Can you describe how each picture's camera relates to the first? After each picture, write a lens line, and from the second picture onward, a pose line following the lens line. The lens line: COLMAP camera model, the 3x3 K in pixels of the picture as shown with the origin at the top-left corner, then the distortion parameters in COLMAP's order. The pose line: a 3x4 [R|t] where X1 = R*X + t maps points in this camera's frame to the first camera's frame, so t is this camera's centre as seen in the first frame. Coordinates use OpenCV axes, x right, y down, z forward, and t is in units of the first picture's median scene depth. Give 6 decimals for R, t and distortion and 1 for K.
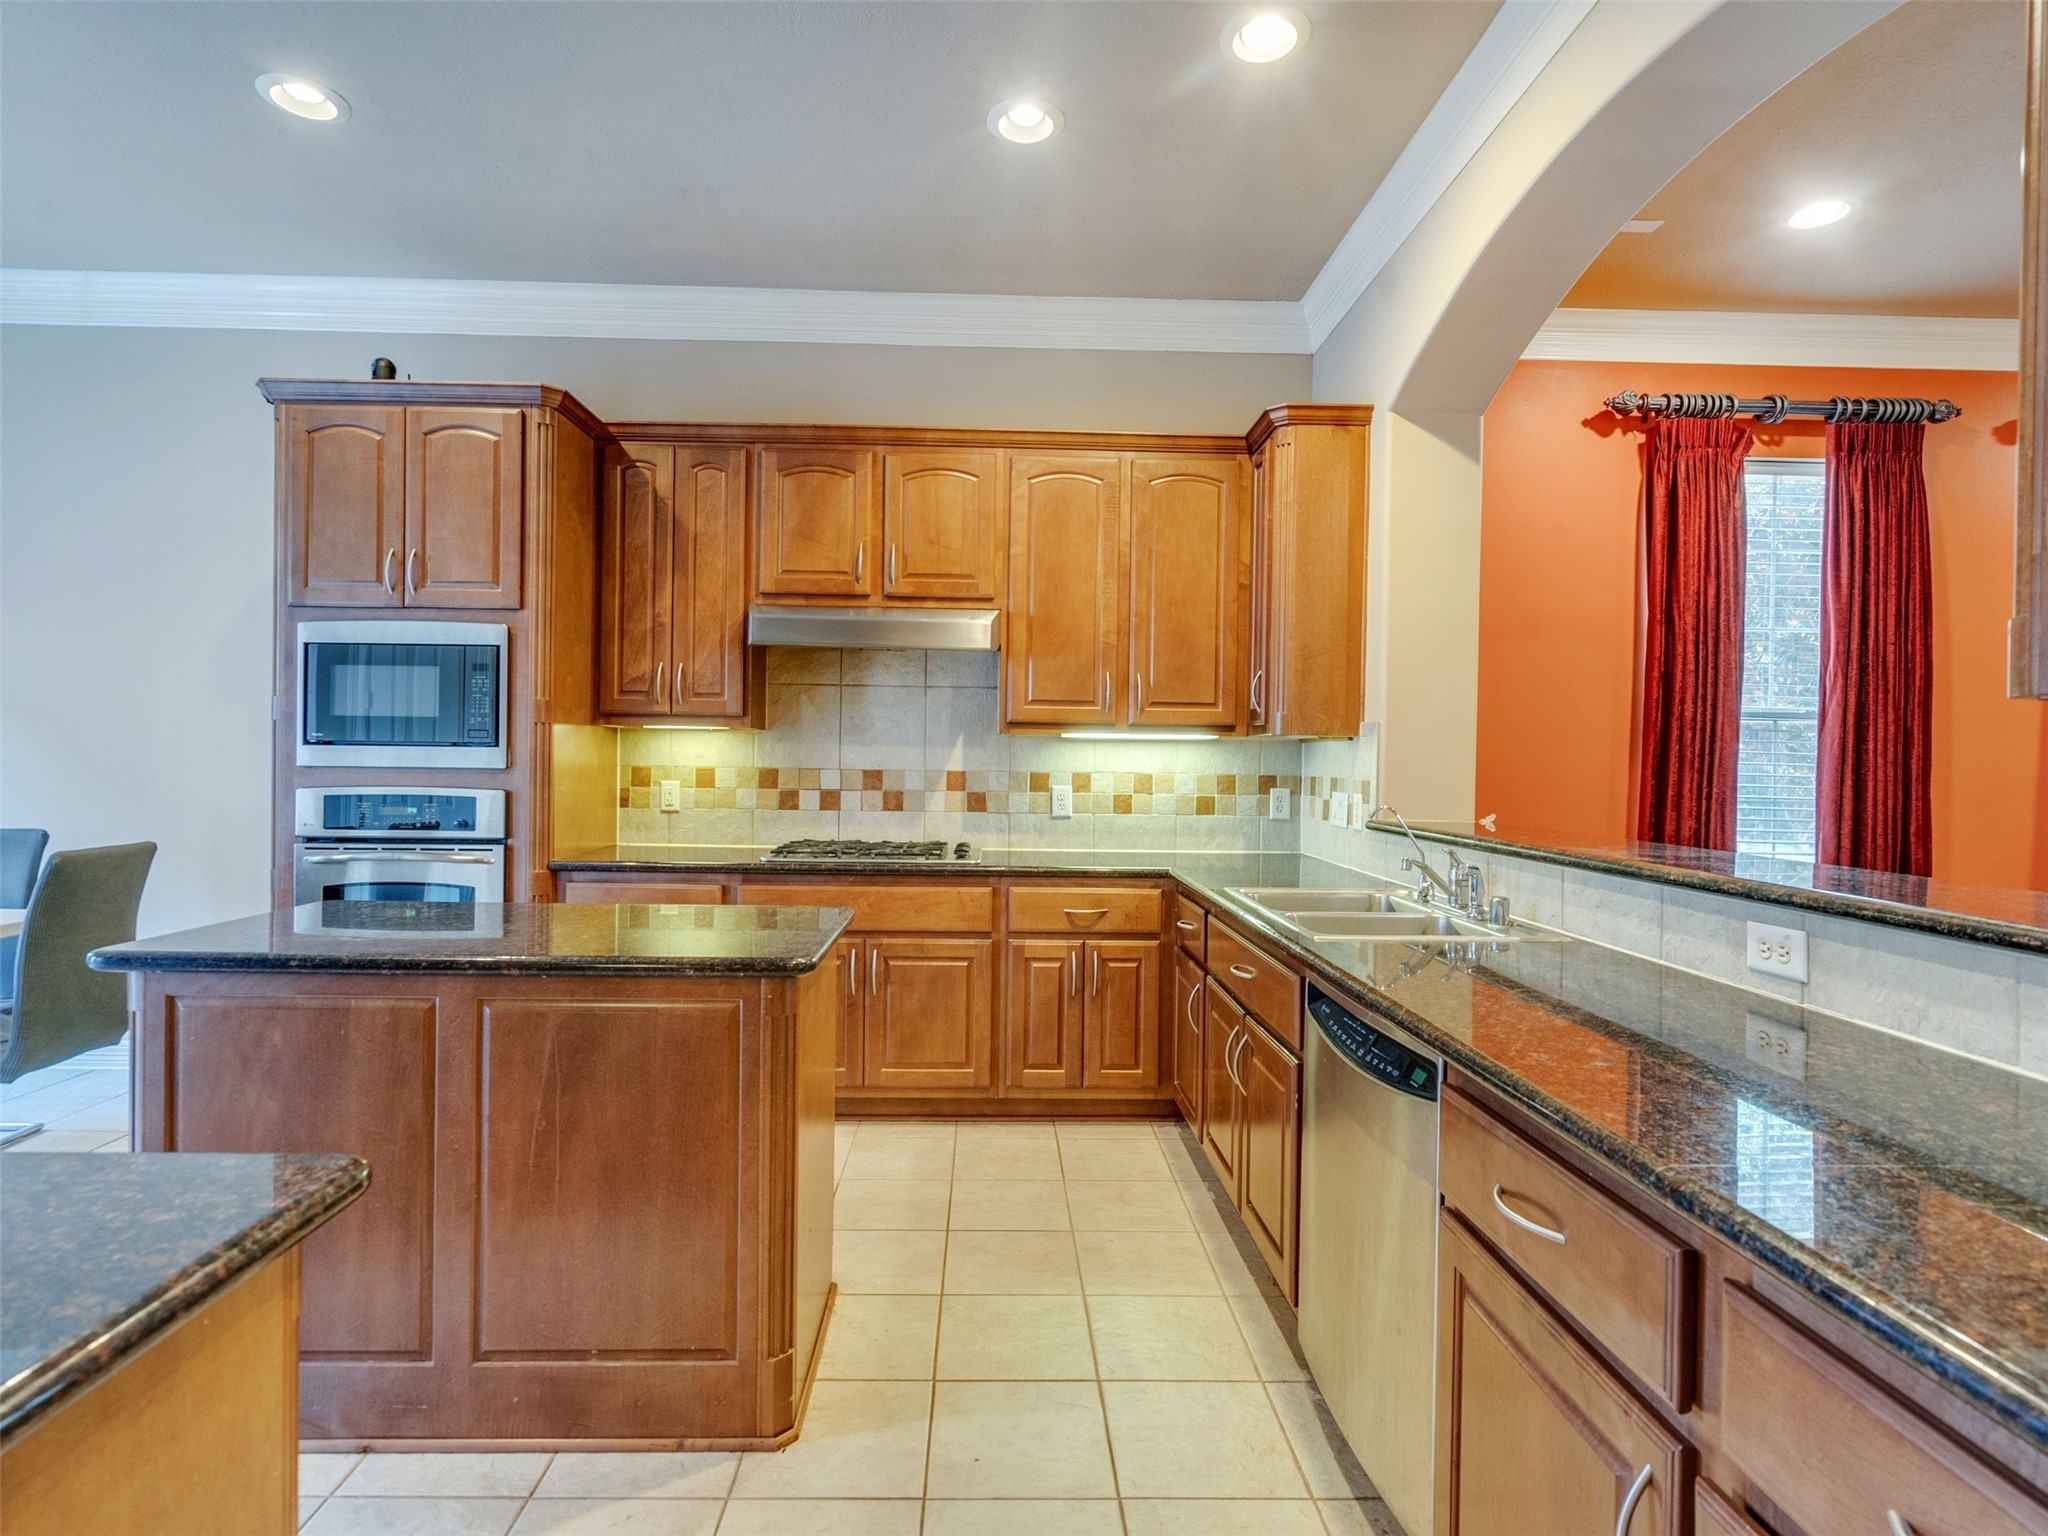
lens RADIAL K [[1041.5, 0, 1019.9], [0, 1041.5, 765.8], [0, 0, 1]] dist [-0.002257, 0.002192]
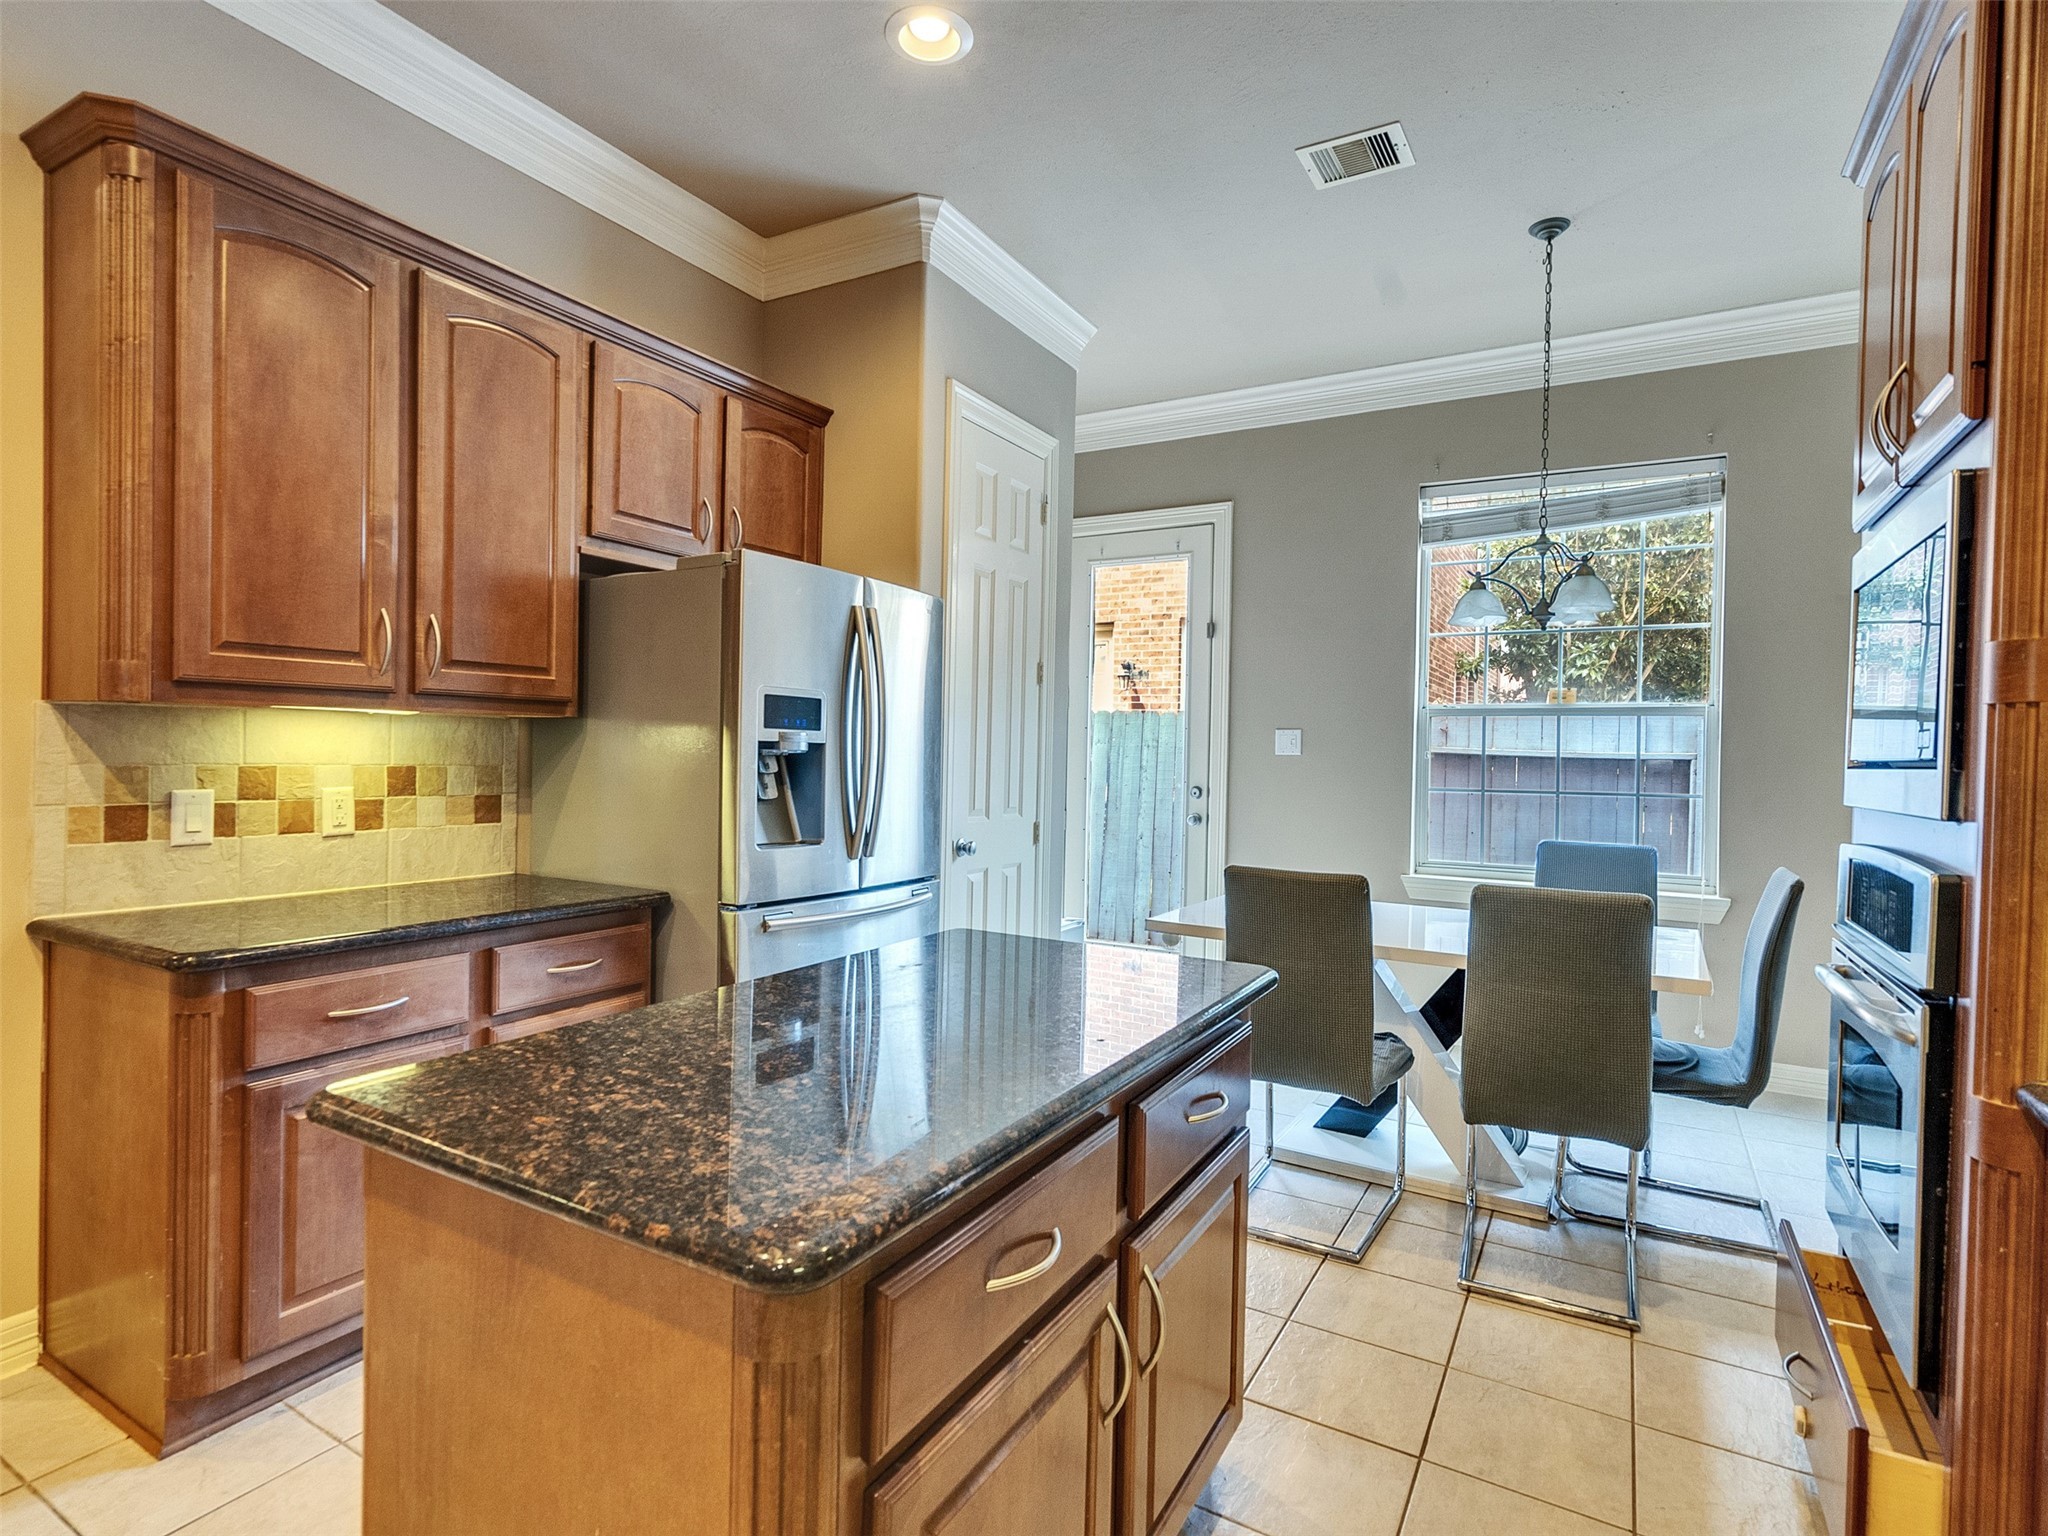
lens RADIAL K [[1041.5, 0, 1015.7], [0, 1041.5, 767.0], [0, 0, 1]] dist [-0.002257, 0.002192]
pose [[-0.528177, -0.010575, -0.849069, 0.045647], [-0.026756, 0.999633, 0.004194, -0.010501], [0.848713, 0.024933, -0.528266, 0.907287]]
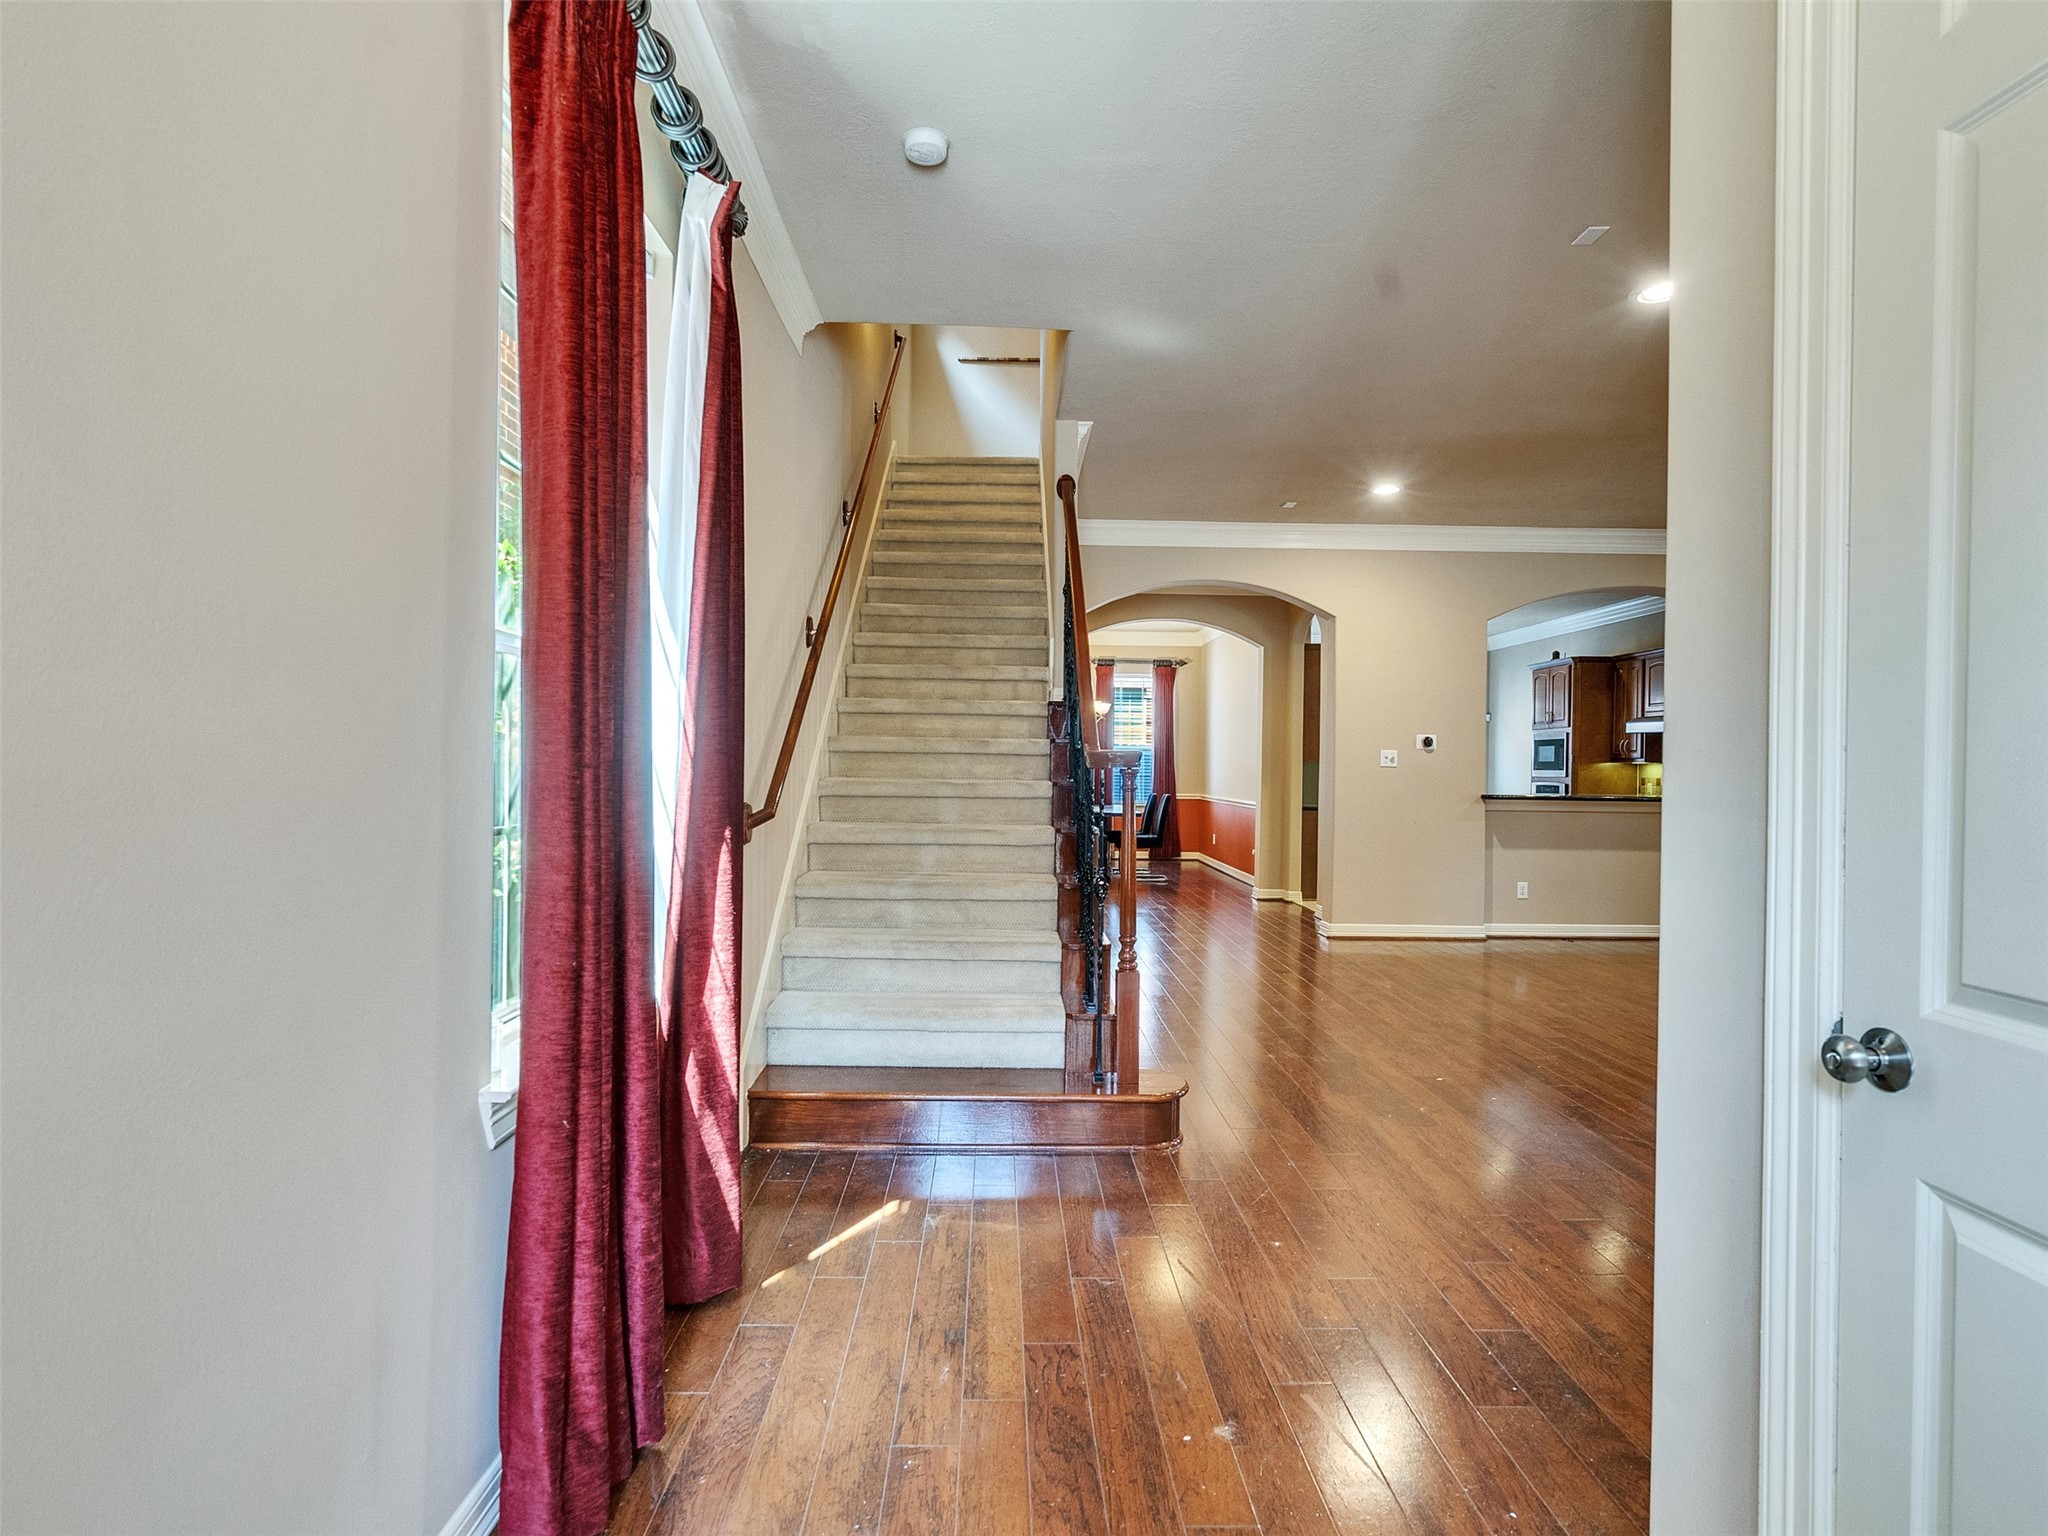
lens RADIAL K [[1041.5, 0, 1024.1], [0, 1041.5, 765.7], [0, 0, 1]] dist [-0.002257, 0.002192]
pose [[-0.022523, -0.007372, -0.999719, 2.693843], [-0.009582, 0.999928, -0.007157, 0.006904], [0.999700, 0.009419, -0.022592, -0.567035]]
